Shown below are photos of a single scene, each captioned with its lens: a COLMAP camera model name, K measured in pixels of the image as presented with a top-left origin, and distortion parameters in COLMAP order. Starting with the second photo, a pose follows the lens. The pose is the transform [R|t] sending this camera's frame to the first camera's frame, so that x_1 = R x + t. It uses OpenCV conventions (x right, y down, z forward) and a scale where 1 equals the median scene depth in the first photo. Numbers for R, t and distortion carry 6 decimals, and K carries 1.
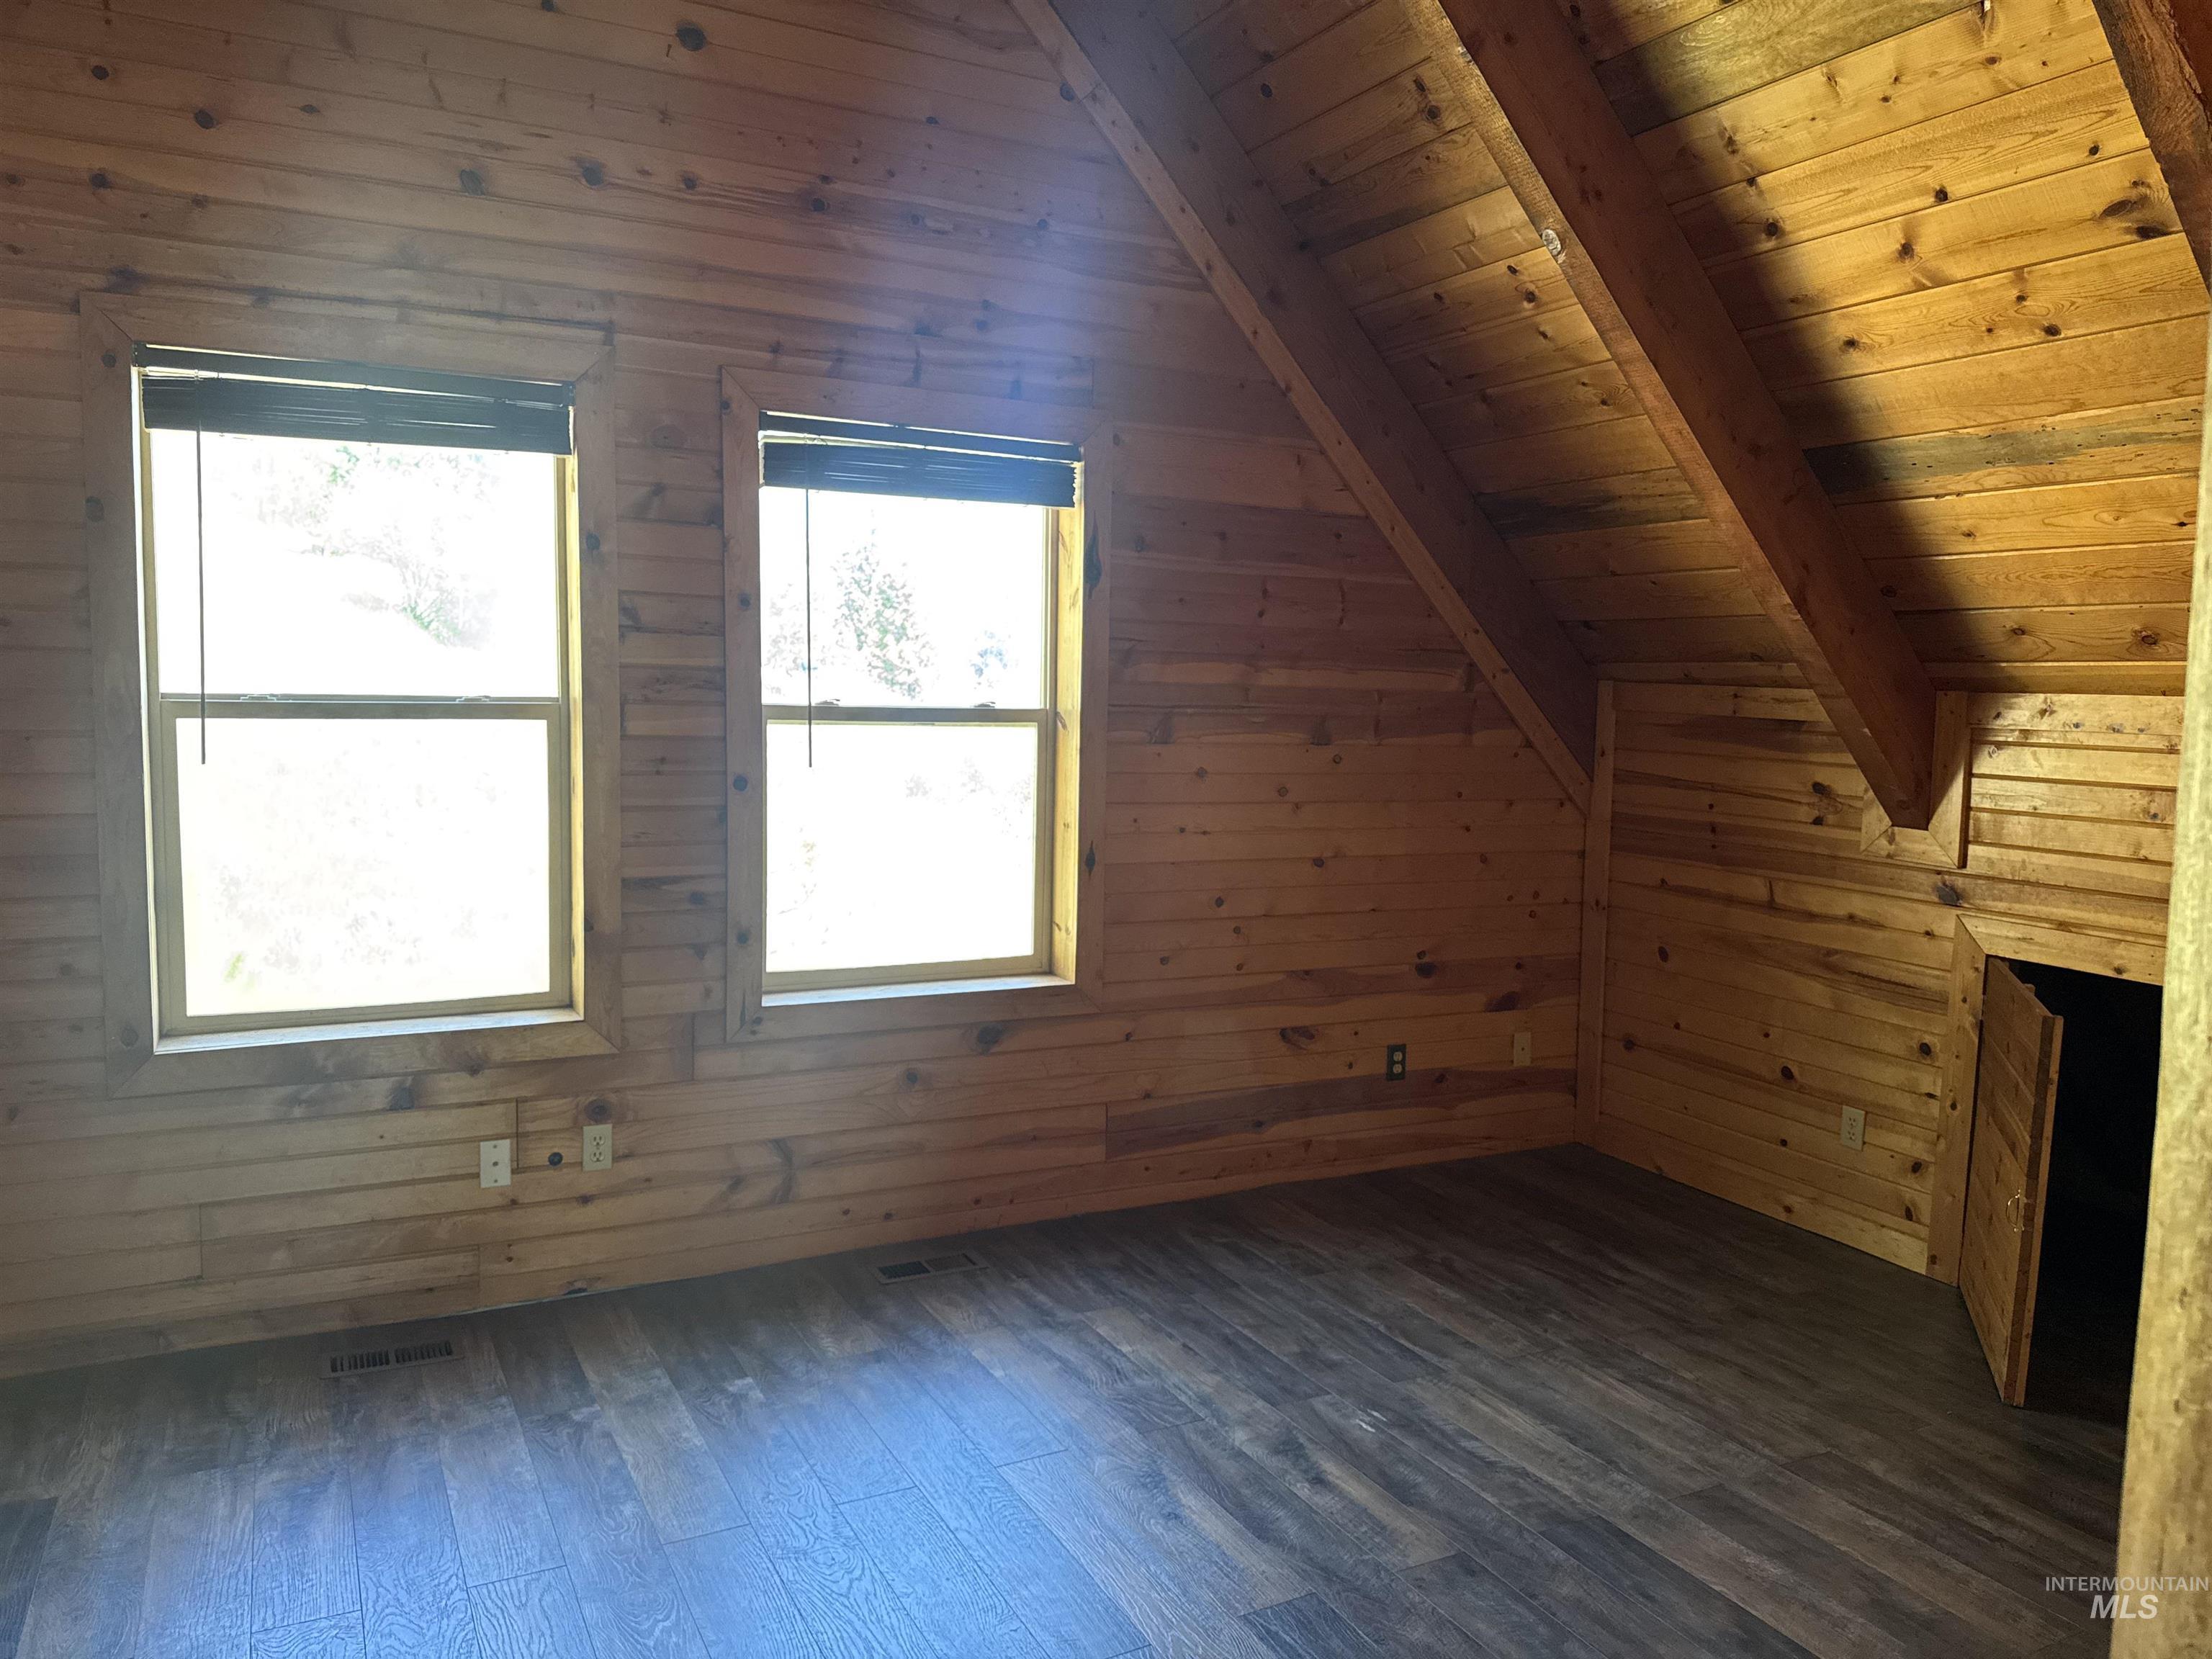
lens RADIAL K [[1540.6, 0, 1119.2], [0, 1540.6, 829.6], [0, 0, 1]] dist [0.094863, -0.153918]
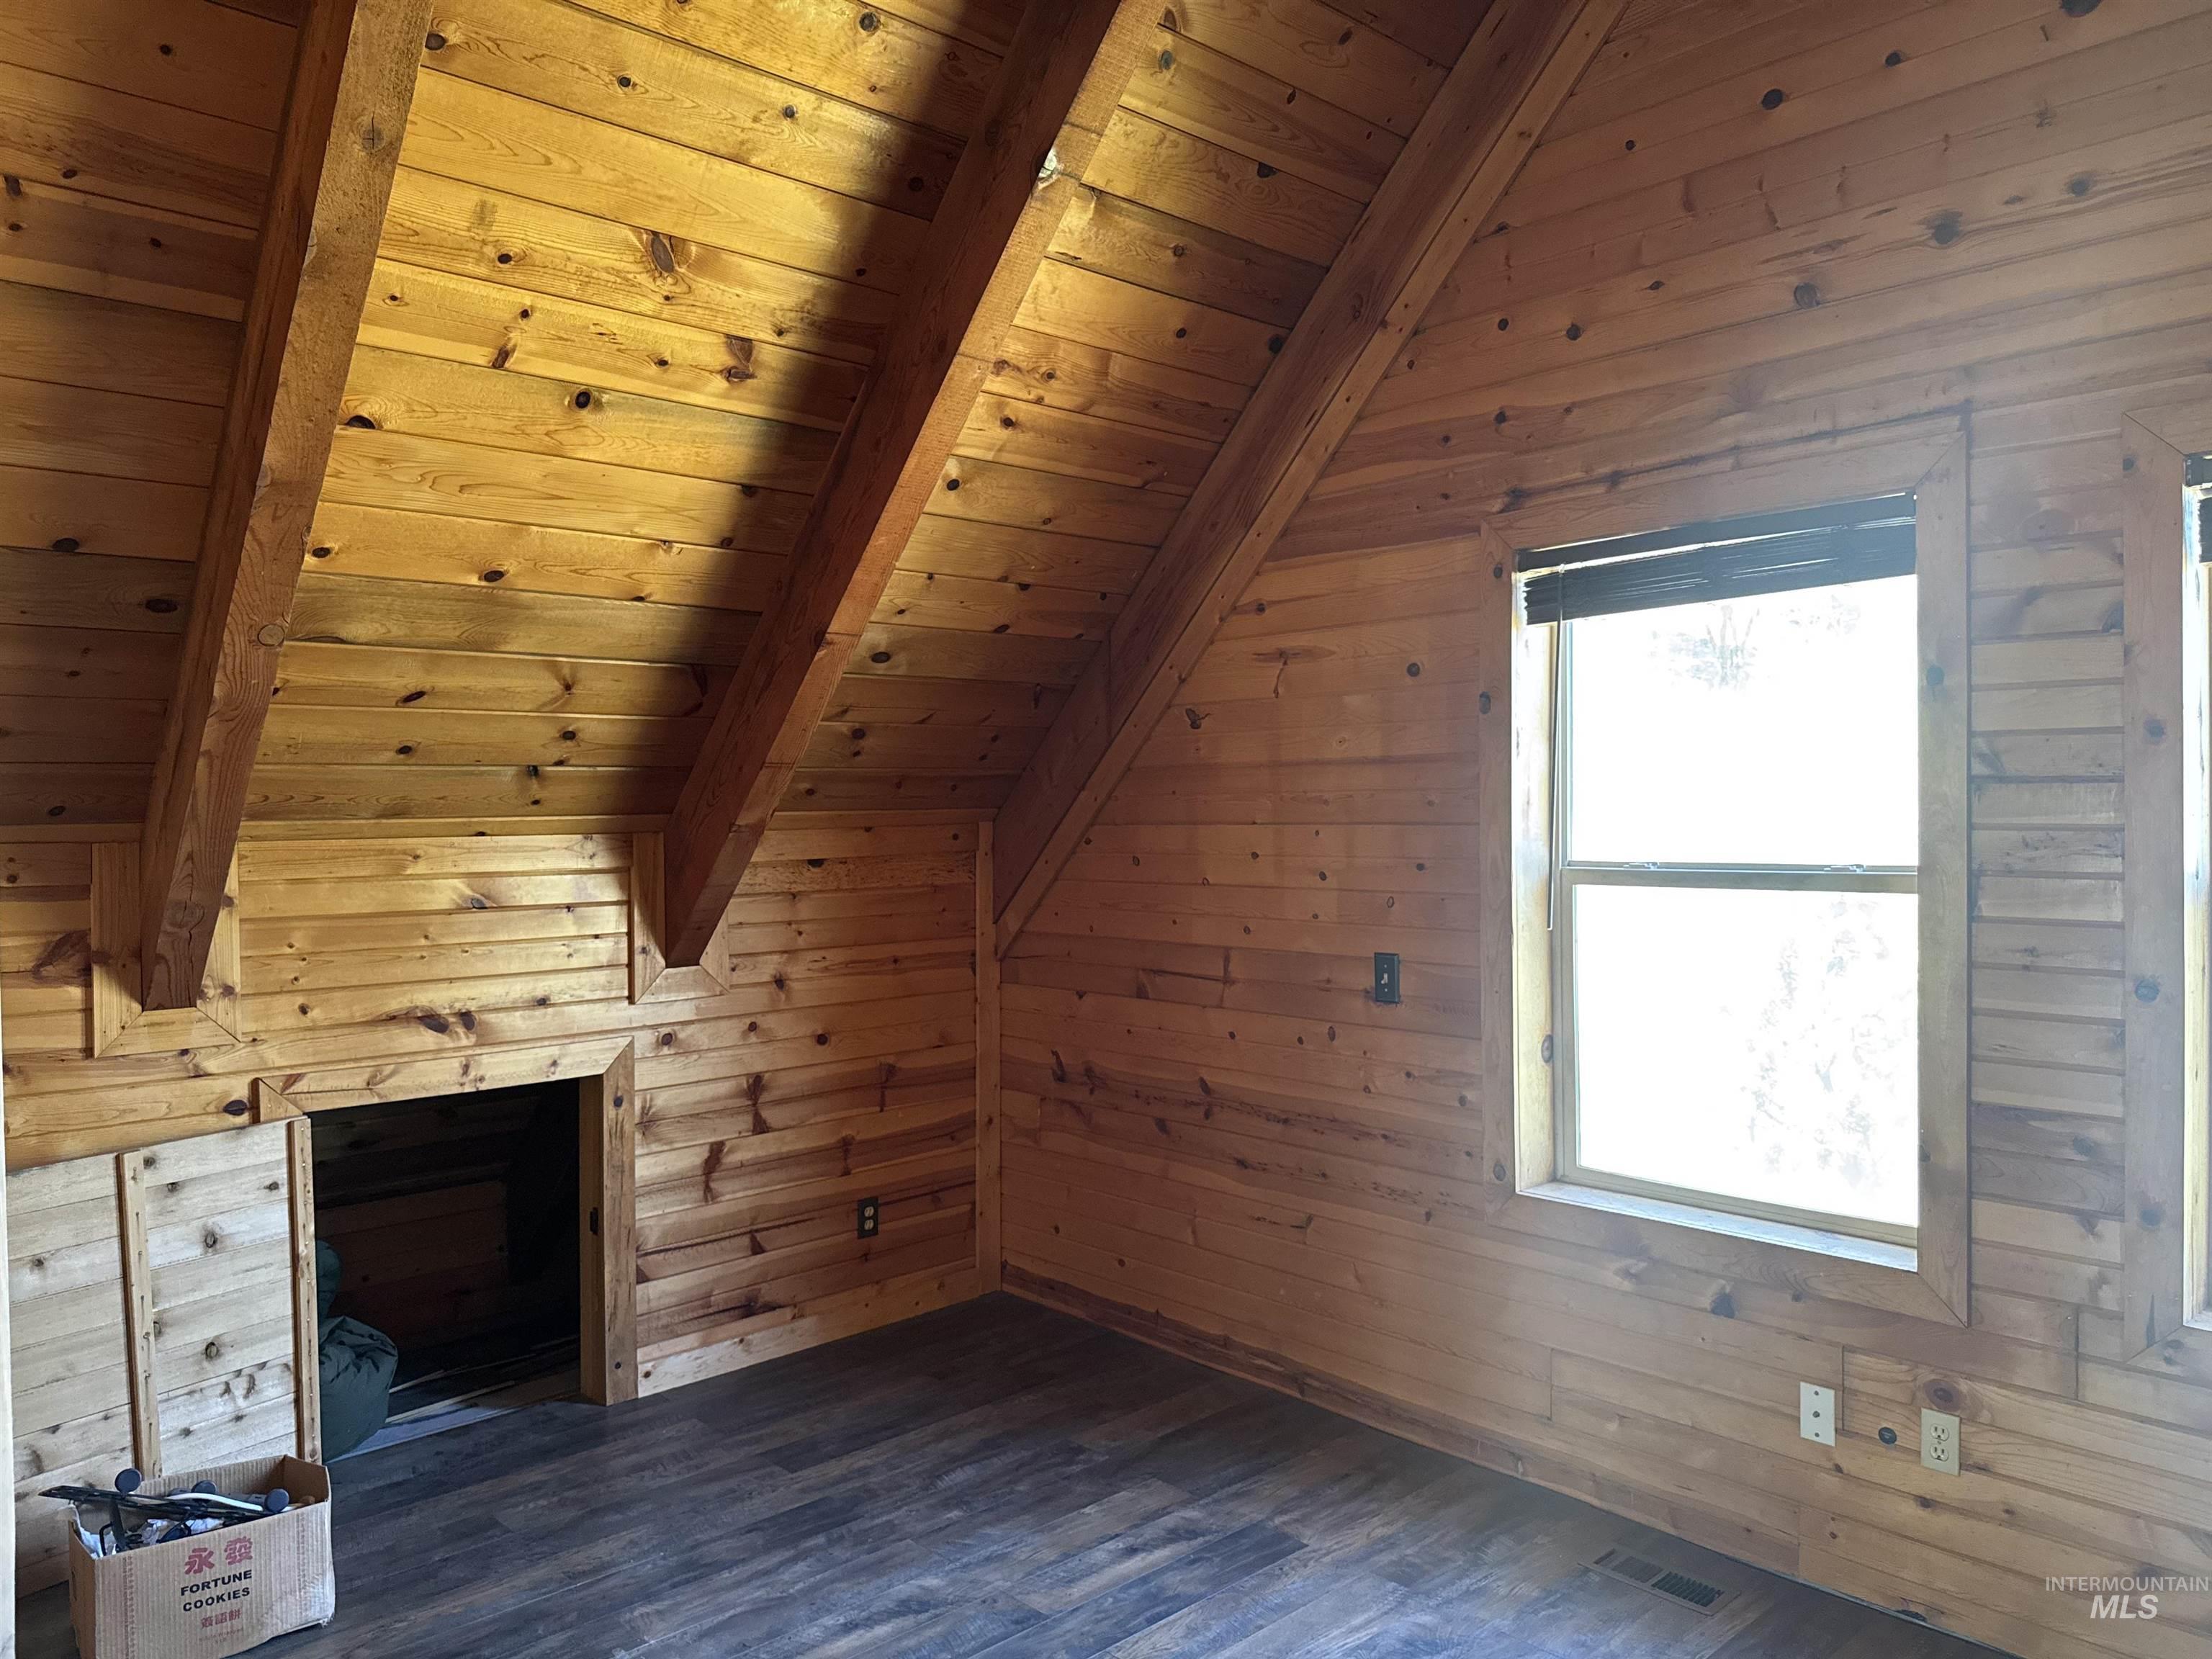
lens RADIAL K [[1552.7, 0, 1106.0], [0, 1552.7, 829.5], [0, 0, 1]] dist [-0.000037, -0.000639]
pose [[0.255185, -0.012980, -0.966805, 0.321422], [-0.071126, 0.996949, -0.032158, -0.048406], [0.964273, 0.076971, 0.253483, 0.381874]]
